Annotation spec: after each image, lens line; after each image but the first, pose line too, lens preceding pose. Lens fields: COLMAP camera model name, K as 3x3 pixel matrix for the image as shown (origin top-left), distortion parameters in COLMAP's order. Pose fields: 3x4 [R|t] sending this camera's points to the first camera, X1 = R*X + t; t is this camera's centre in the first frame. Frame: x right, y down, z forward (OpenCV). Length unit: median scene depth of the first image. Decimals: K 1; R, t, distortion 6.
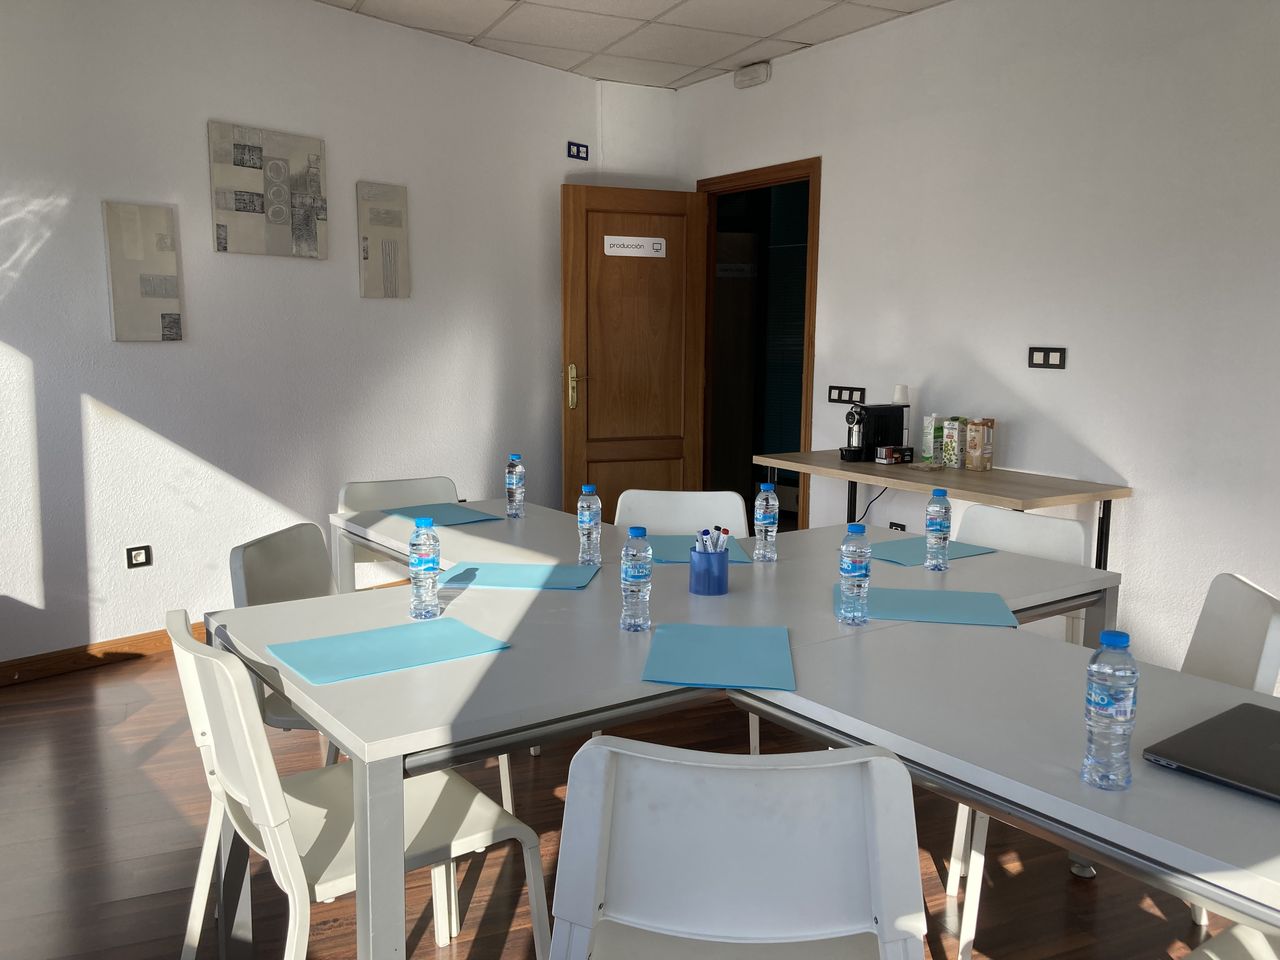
lens RADIAL K [[1040.6, 0, 640.0], [0, 1040.6, 480.0], [0, 0, 1]] dist [0.007475, -0.173163]
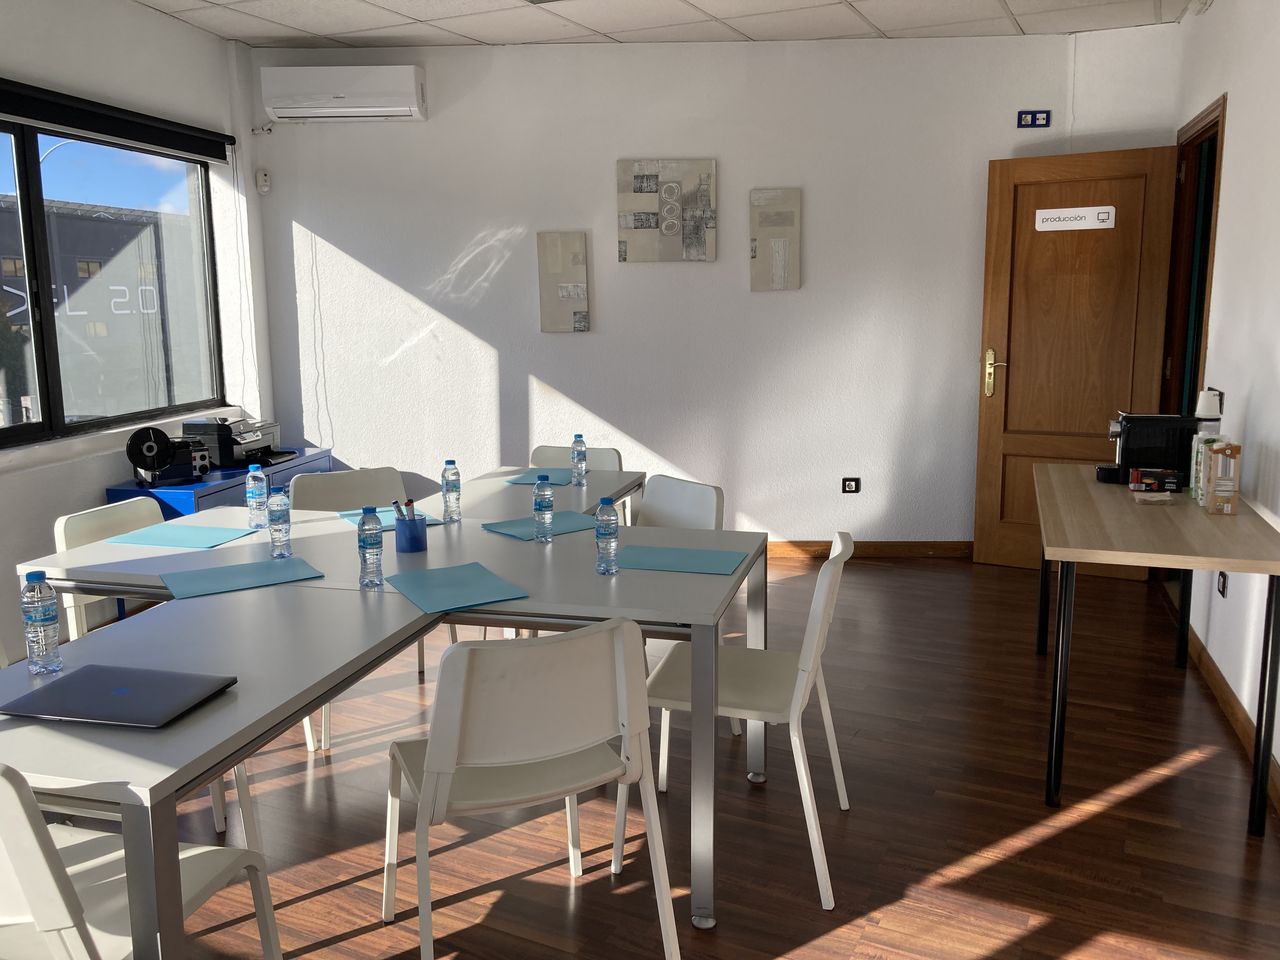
lens RADIAL K [[1040.6, 0, 640.0], [0, 1040.6, 480.0], [0, 0, 1]] dist [0.007475, -0.173163]
pose [[0.601176, 0.112977, -0.791090, 0.597312], [-0.084146, 0.993402, 0.077924, -0.047689], [0.794674, 0.019721, 0.606716, 0.208787]]
